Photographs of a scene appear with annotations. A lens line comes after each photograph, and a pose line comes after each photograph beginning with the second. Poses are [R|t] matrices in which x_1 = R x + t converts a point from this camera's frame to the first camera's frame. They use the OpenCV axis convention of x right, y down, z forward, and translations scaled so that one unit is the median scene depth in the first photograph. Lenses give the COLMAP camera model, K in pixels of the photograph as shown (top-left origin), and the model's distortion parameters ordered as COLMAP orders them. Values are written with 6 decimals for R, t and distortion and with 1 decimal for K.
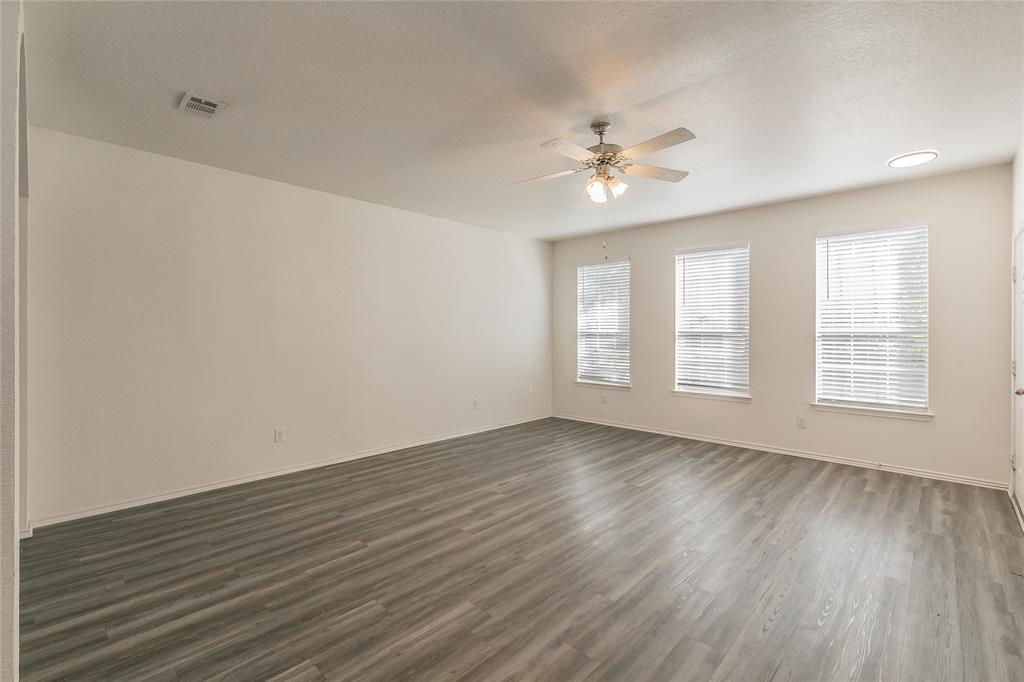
lens RADIAL K [[457.8, 0, 514.7], [0, 457.8, 338.3], [0, 0, 1]] dist [-0.004731, 0.000115]
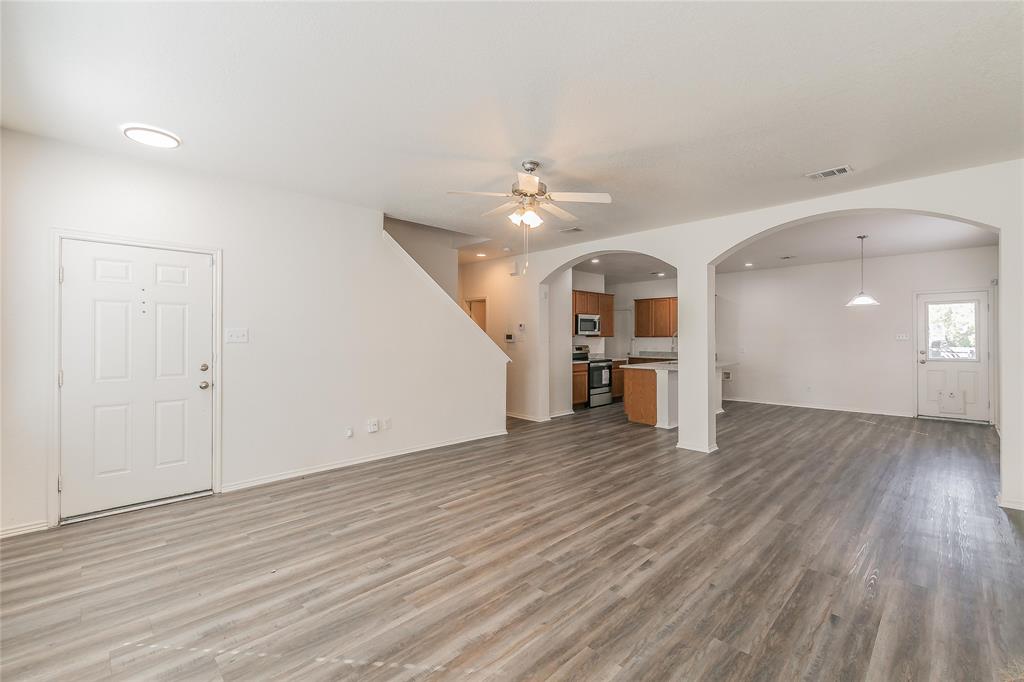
lens RADIAL K [[441.8, 0, 514.6], [0, 441.8, 344.0], [0, 0, 1]] dist [0.002176, 0.000091]
pose [[-0.999387, -0.002460, 0.034912, 0.133546], [-0.001508, 0.999626, 0.027288, -0.021867], [-0.034966, 0.027218, -0.999018, 1.492374]]
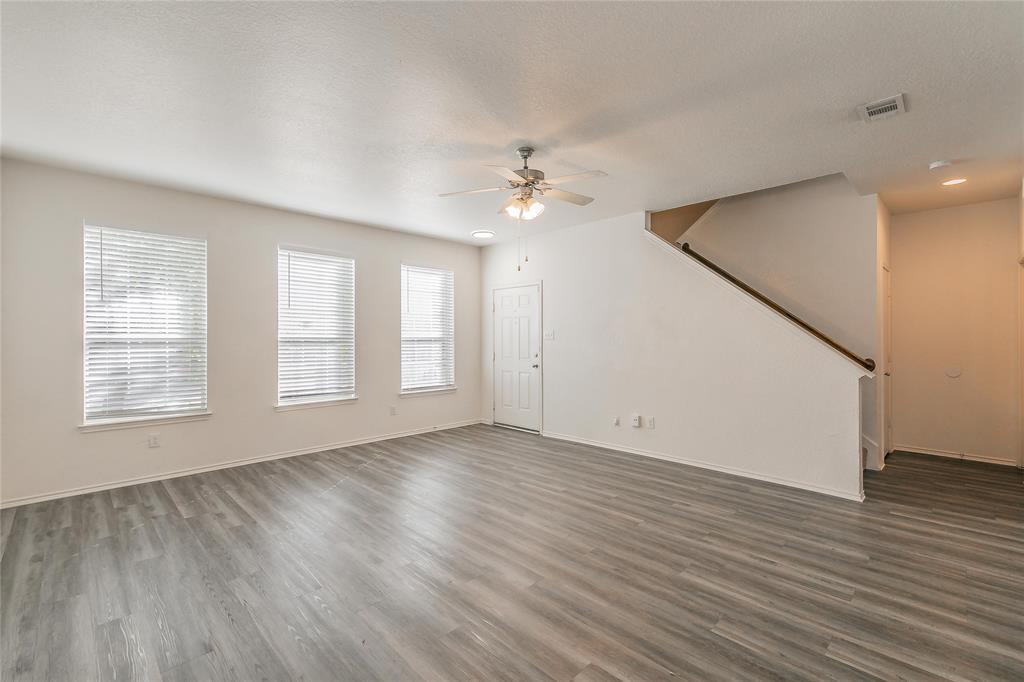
lens RADIAL K [[441.8, 0, 517.7], [0, 441.8, 338.3], [0, 0, 1]] dist [0.002176, 0.000091]
pose [[0.027036, -0.002787, 0.999631, -0.612886], [0.017927, 0.999837, 0.002303, -0.008493], [-0.999474, 0.017858, 0.027081, 0.692886]]
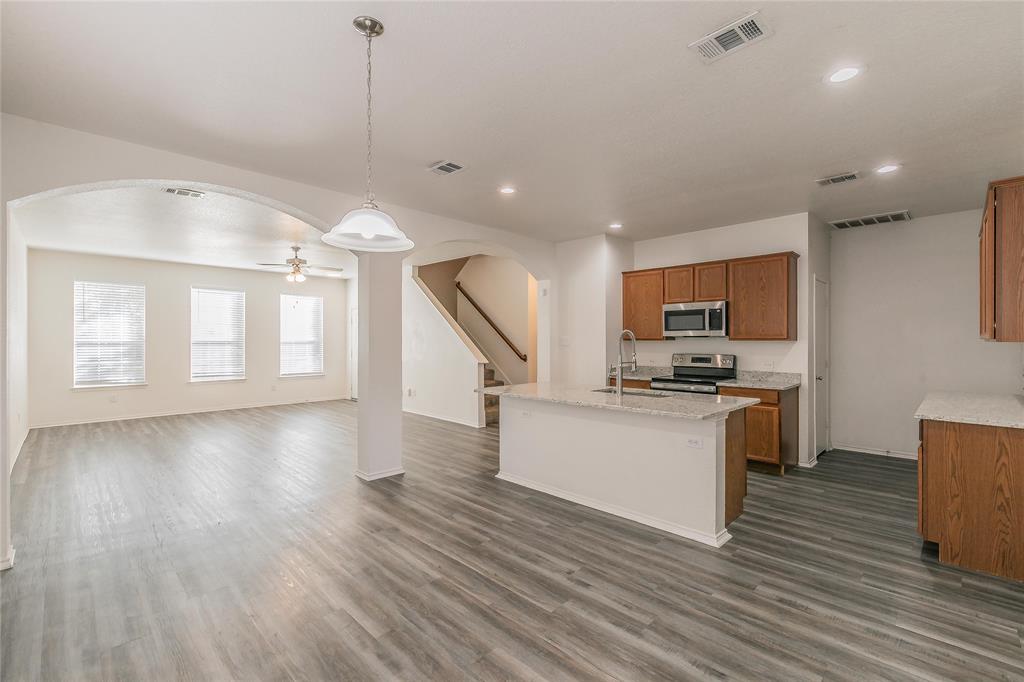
lens RADIAL K [[441.8, 0, 514.7], [0, 441.8, 341.0], [0, 0, 1]] dist [0.002176, 0.000091]
pose [[0.026067, -0.002187, 0.999658, -1.330083], [0.013617, 0.999906, 0.001832, -0.003265], [-0.999567, 0.013564, 0.026094, -0.071092]]
